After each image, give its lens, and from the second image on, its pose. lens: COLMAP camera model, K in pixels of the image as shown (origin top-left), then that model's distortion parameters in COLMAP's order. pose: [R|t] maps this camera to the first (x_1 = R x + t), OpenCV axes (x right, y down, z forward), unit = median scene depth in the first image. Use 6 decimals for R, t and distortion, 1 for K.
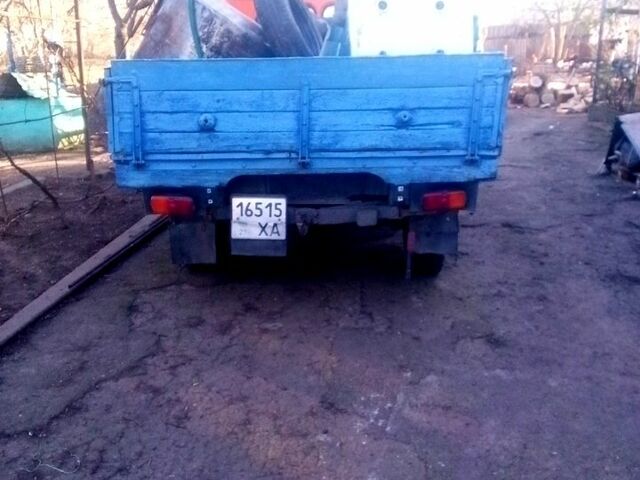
lens RADIAL K [[678.7, 0, 320.0], [0, 678.7, 240.0], [0, 0, 1]] dist [0.128192, -0.225598]
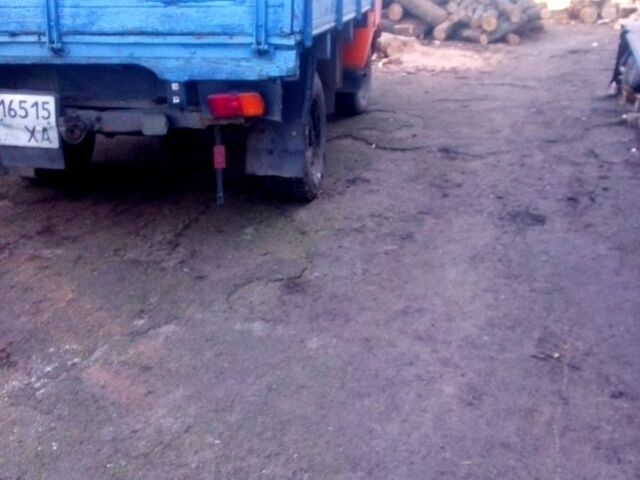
lens RADIAL K [[678.7, 0, 320.0], [0, 678.7, 240.0], [0, 0, 1]] dist [0.128192, -0.225598]
pose [[0.990388, 0.052262, -0.128064, 0.388146], [-0.038828, 0.993689, 0.105236, 0.009994], [0.132755, -0.099252, 0.986167, 0.230020]]
